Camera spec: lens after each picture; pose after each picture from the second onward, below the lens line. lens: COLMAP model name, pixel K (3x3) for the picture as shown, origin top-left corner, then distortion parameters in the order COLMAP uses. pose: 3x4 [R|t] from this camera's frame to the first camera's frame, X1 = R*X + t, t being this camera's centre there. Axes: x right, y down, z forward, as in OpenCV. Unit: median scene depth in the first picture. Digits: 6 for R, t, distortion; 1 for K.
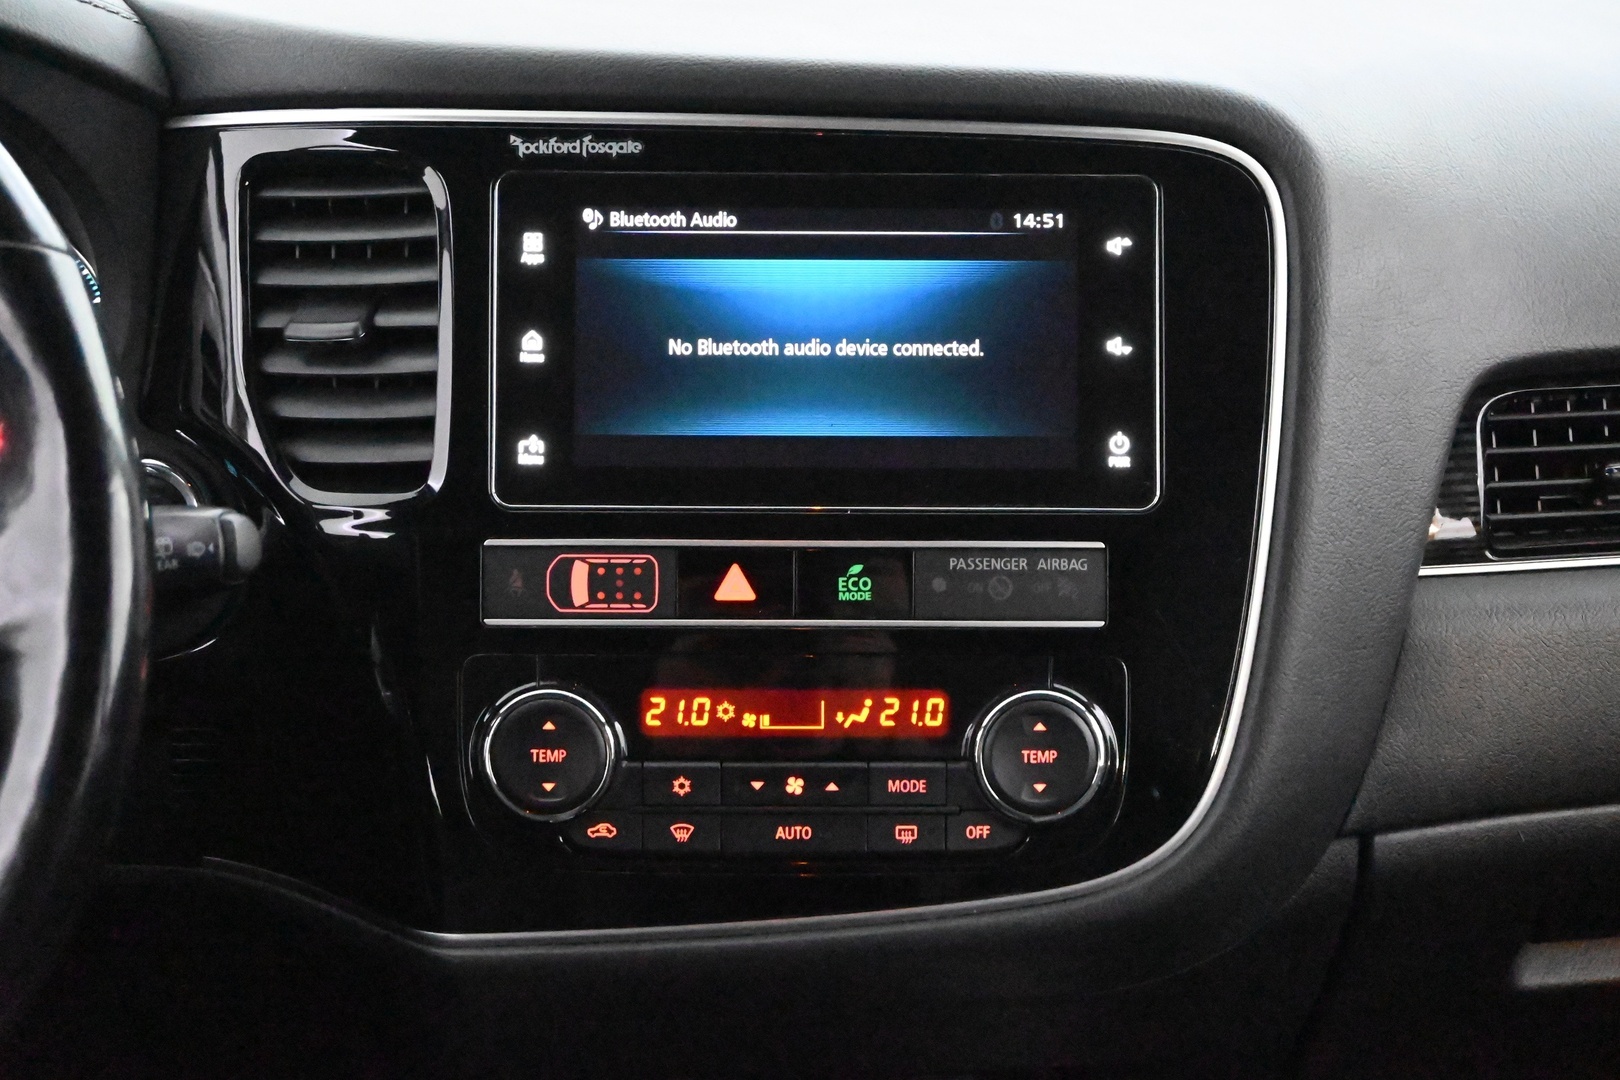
lens RADIAL K [[2840.9, 0, 810.0], [0, 2840.9, 540.0], [0, 0, 1]] dist [0.051192, -0.052895]
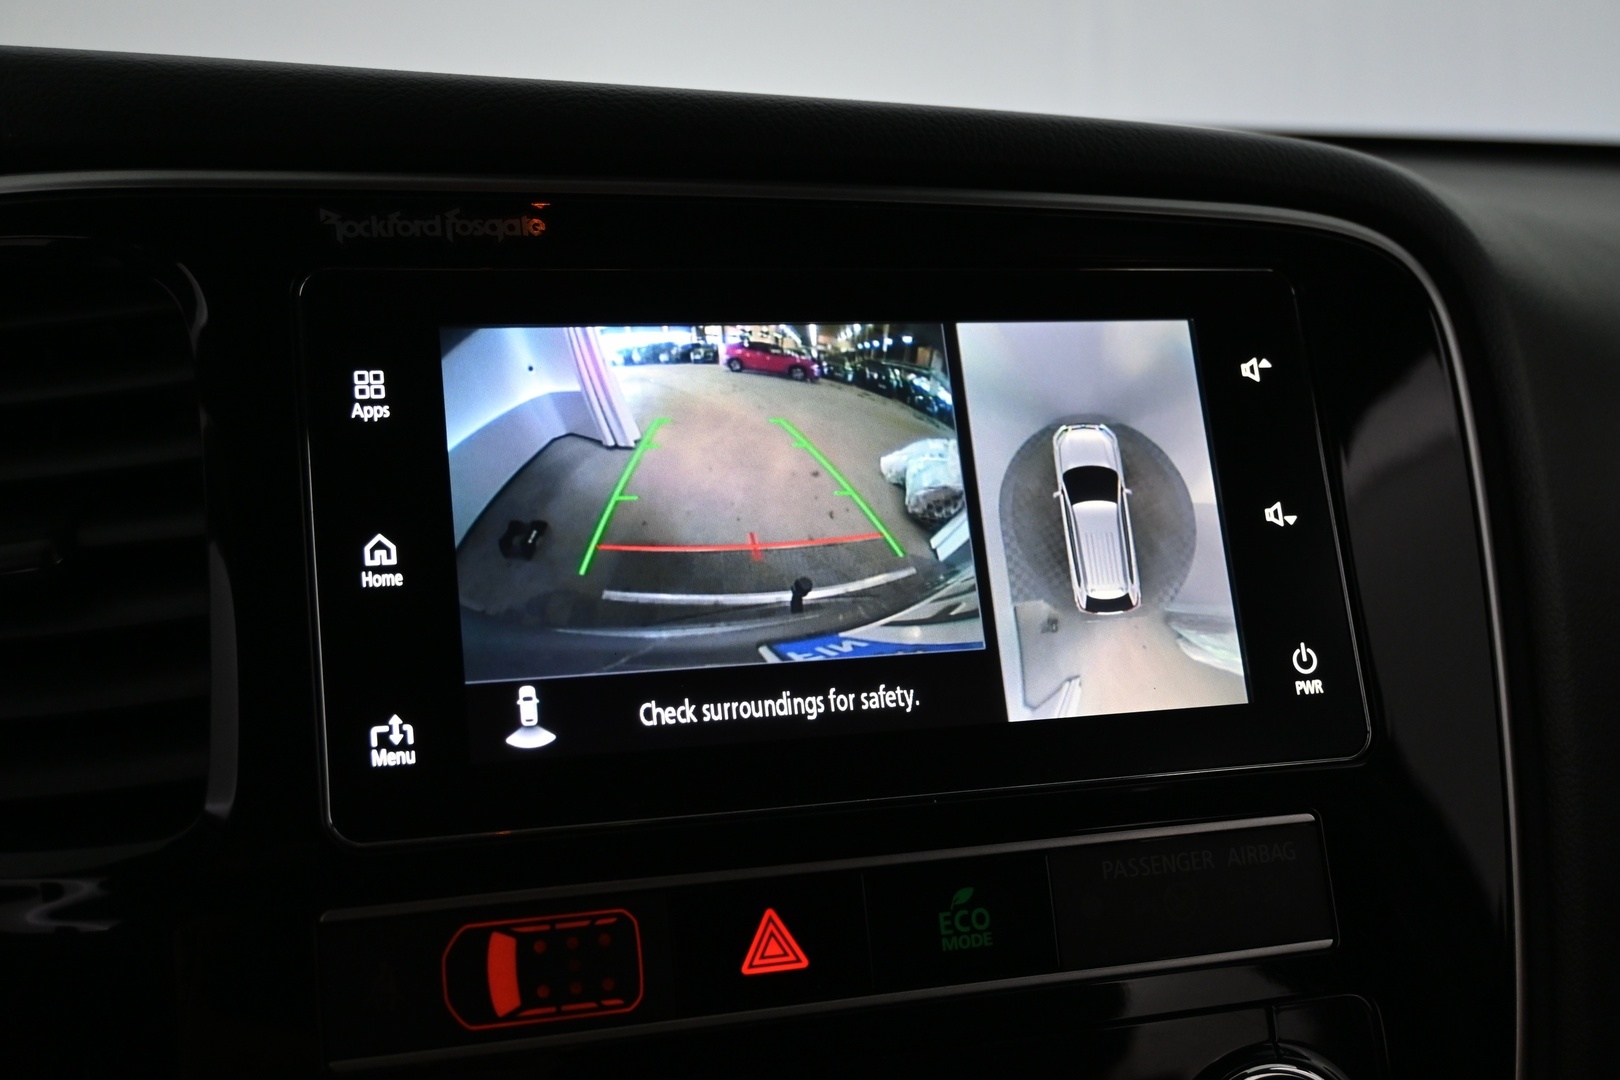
lens RADIAL K [[1868.9, 0, 794.6], [0, 1868.9, 552.3], [0, 0, 1]] dist [0.015120, 0.017711]
pose [[0.956063, -0.051606, 0.288584, -0.127237], [0.097318, 0.984432, -0.146368, -0.006654], [-0.276538, 0.168021, 0.946201, 0.623490]]
